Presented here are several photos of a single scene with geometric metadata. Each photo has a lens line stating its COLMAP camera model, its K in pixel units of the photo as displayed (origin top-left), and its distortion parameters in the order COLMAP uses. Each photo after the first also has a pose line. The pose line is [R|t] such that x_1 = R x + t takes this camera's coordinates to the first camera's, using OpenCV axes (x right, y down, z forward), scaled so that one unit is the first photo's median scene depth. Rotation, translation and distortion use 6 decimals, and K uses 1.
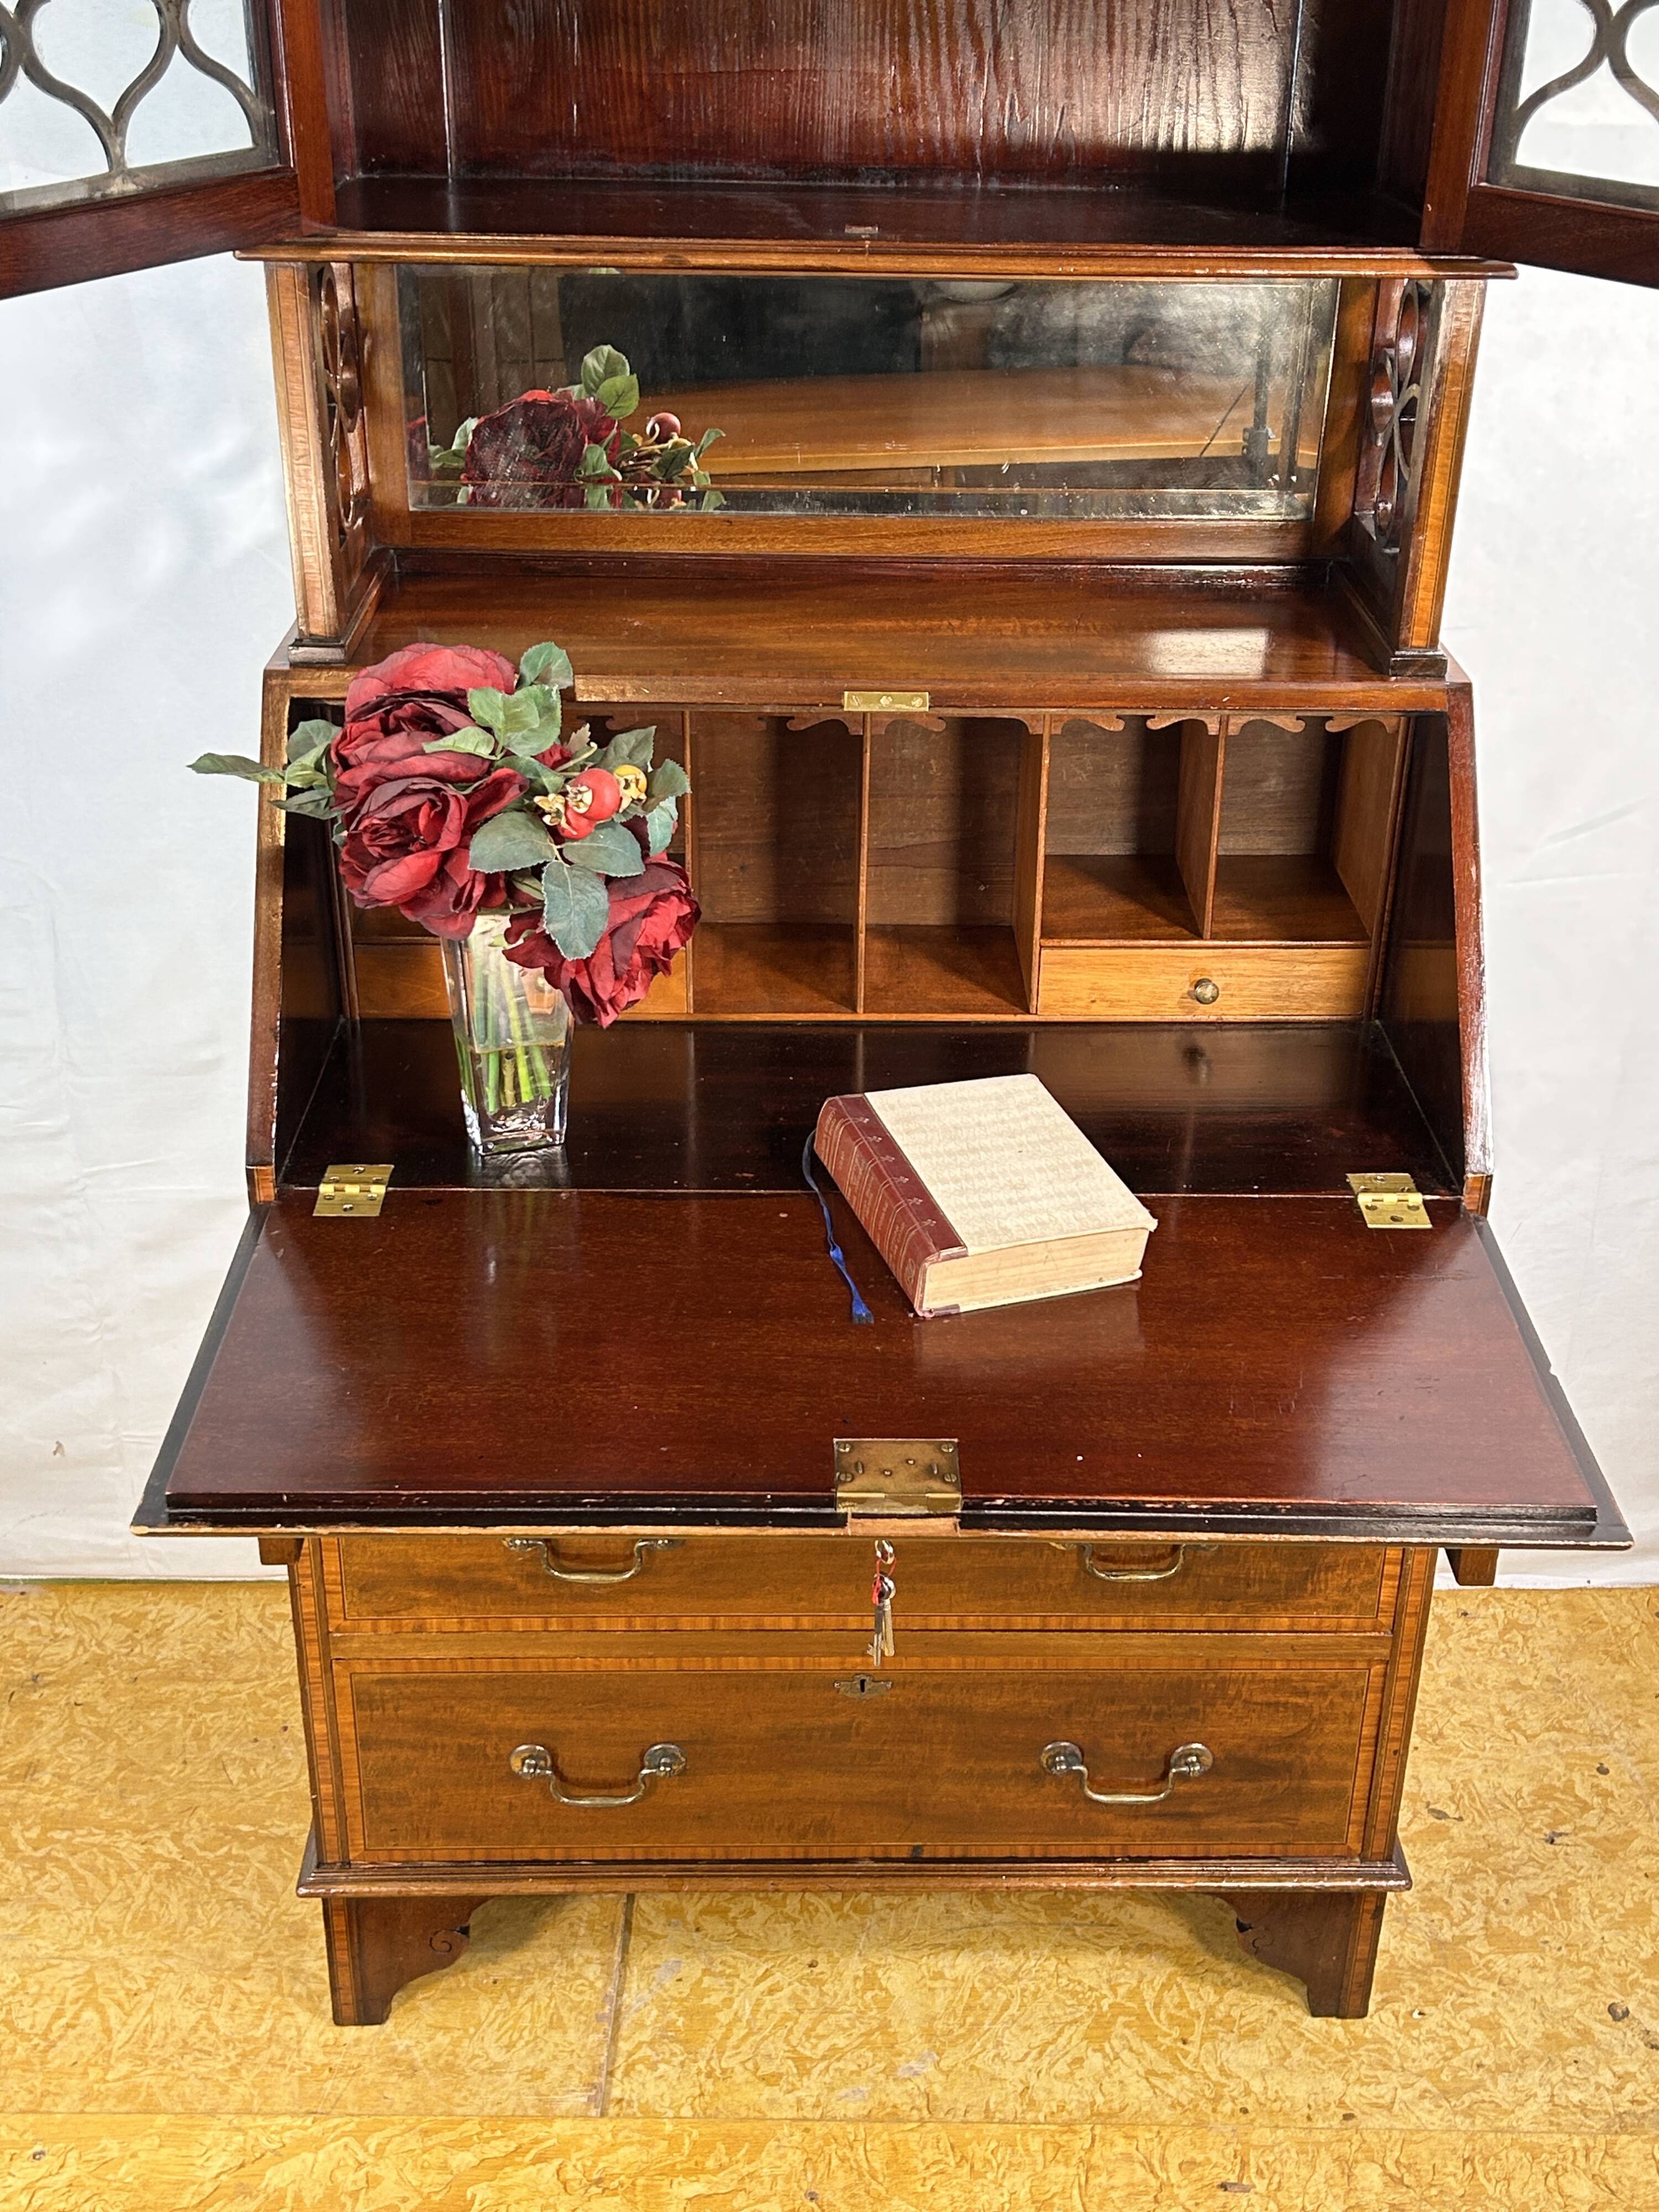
lens RADIAL K [[2555.6, 0, 844.6], [0, 2555.6, 1123.3], [0, 0, 1]] dist [0.037003, 0.000000]
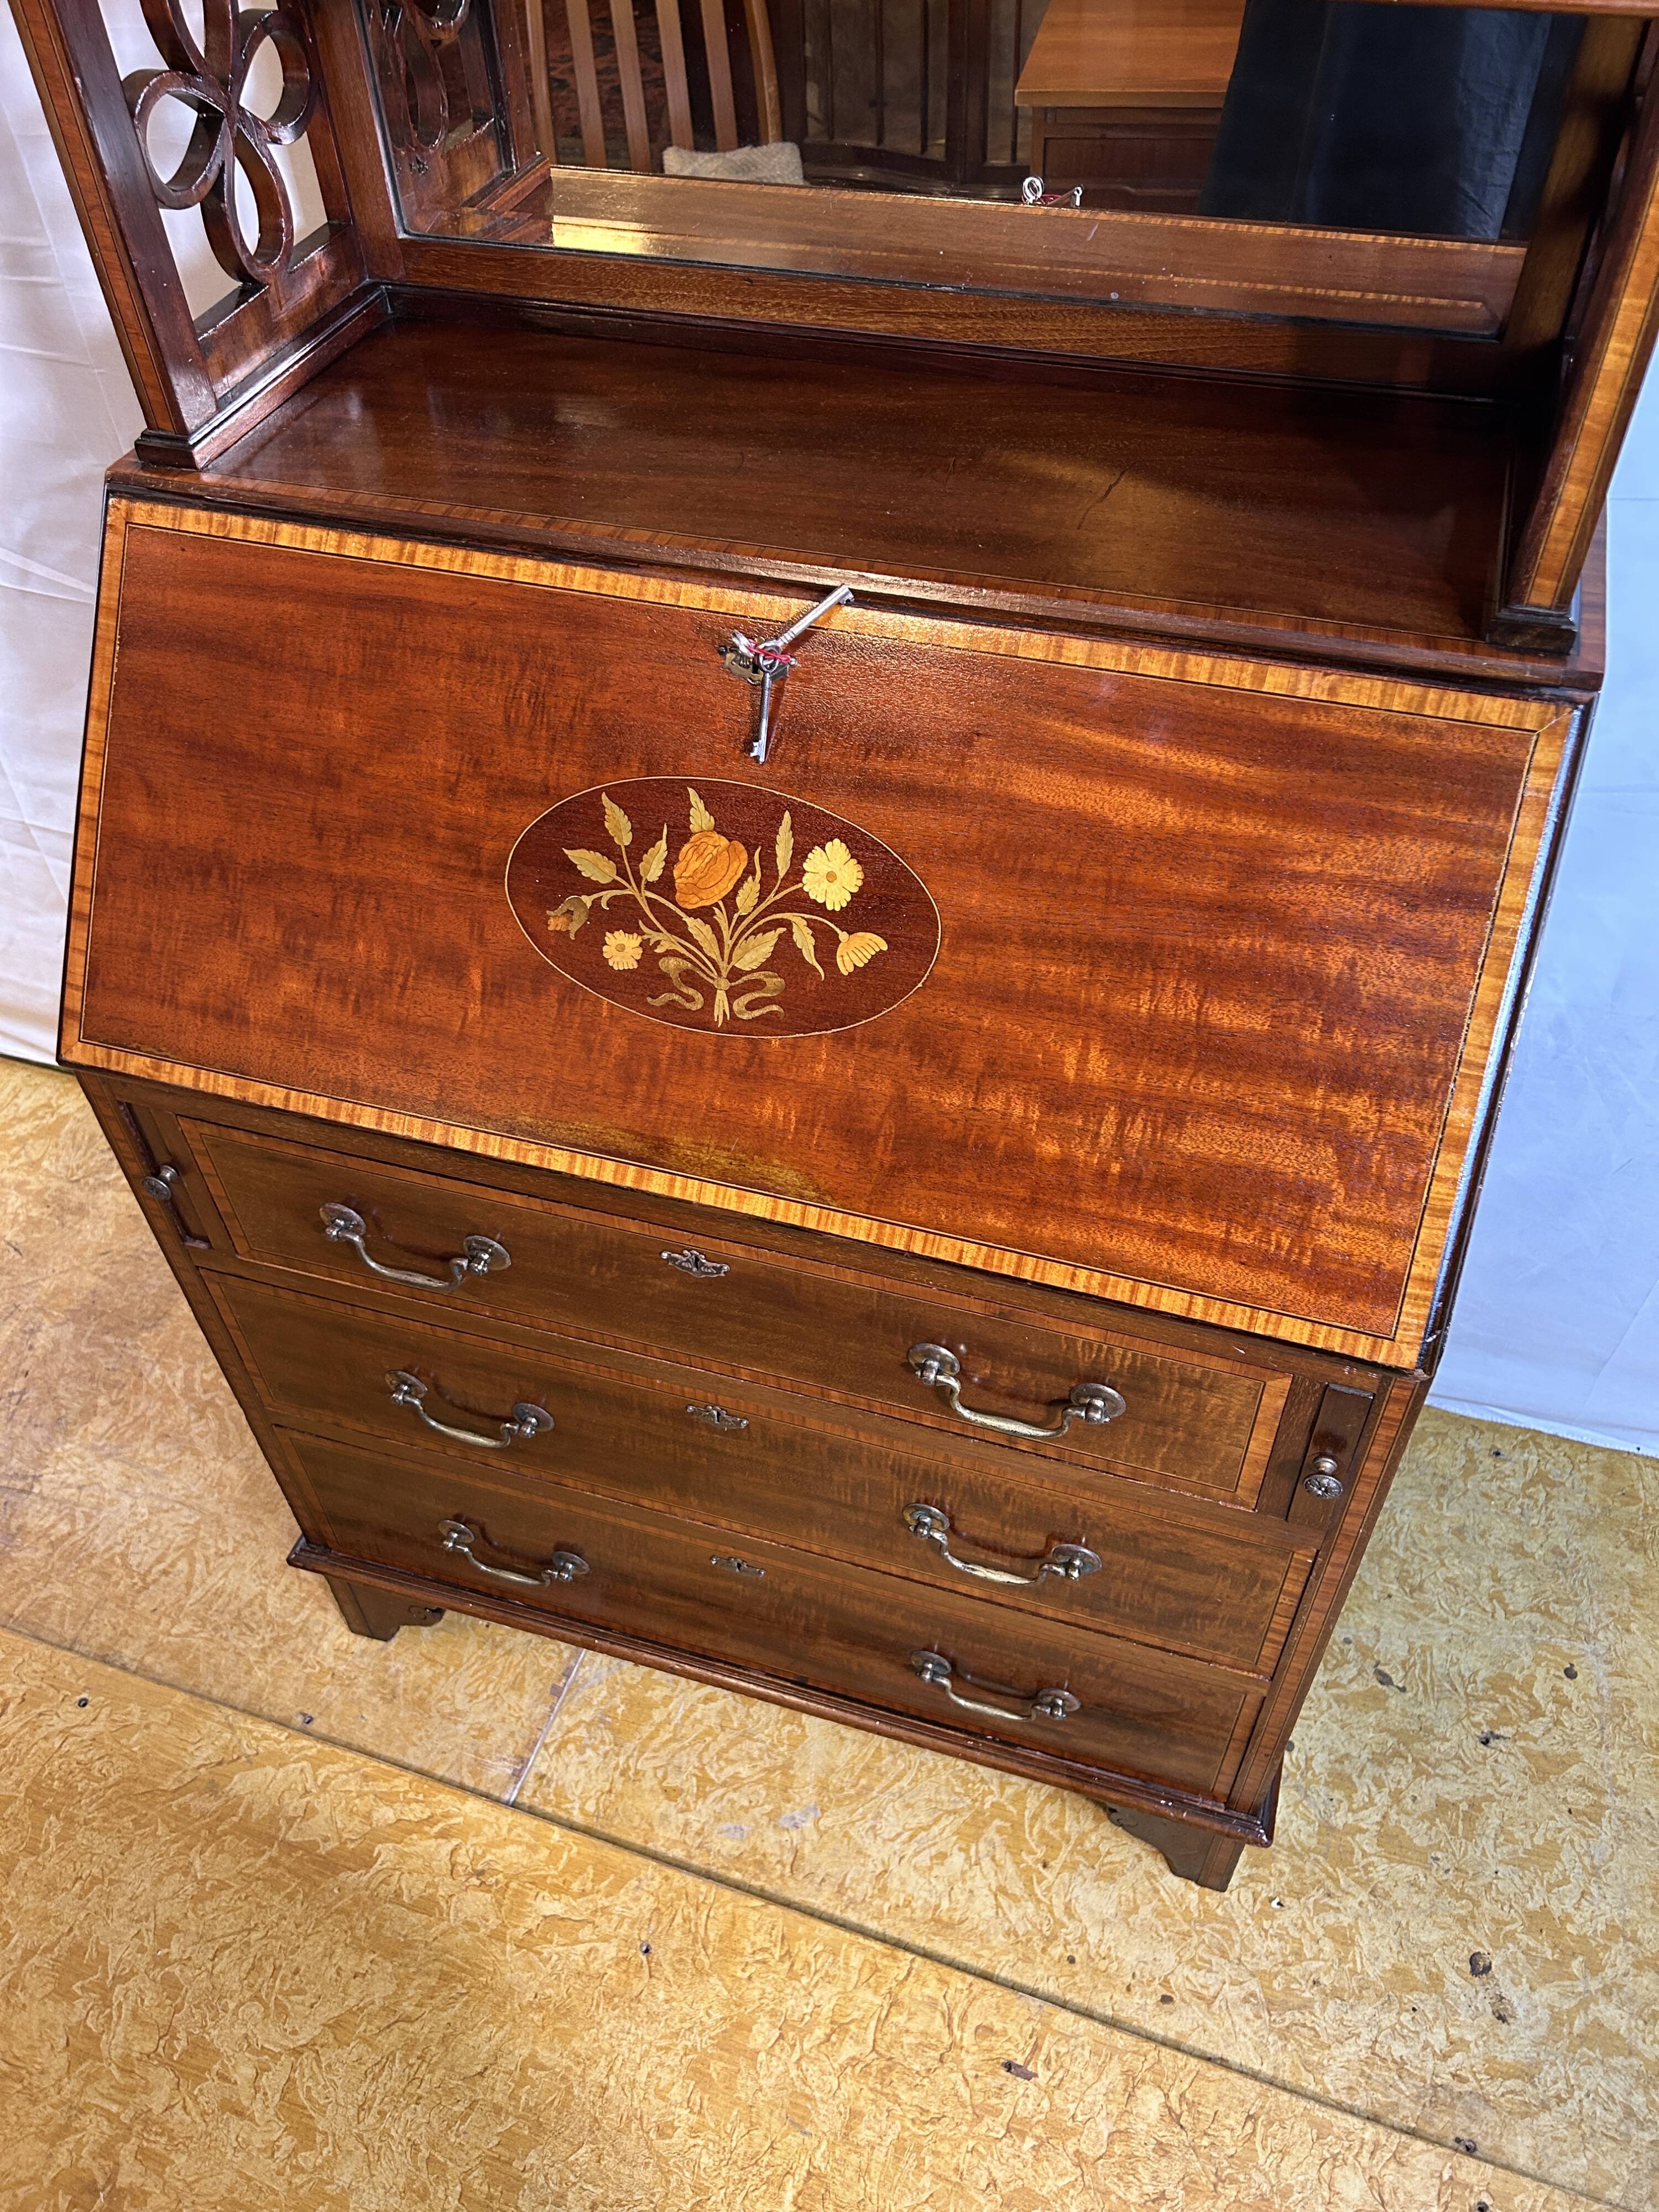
lens RADIAL K [[1673.1, 0, 829.9], [0, 1673.1, 1118.8], [0, 0, 1]] dist [0.057050, -0.058267]
pose [[0.947021, 0.203815, -0.248216, 0.159483], [-0.111469, 0.933384, 0.341128, -0.166031], [0.301208, -0.295387, 0.906653, 0.425940]]
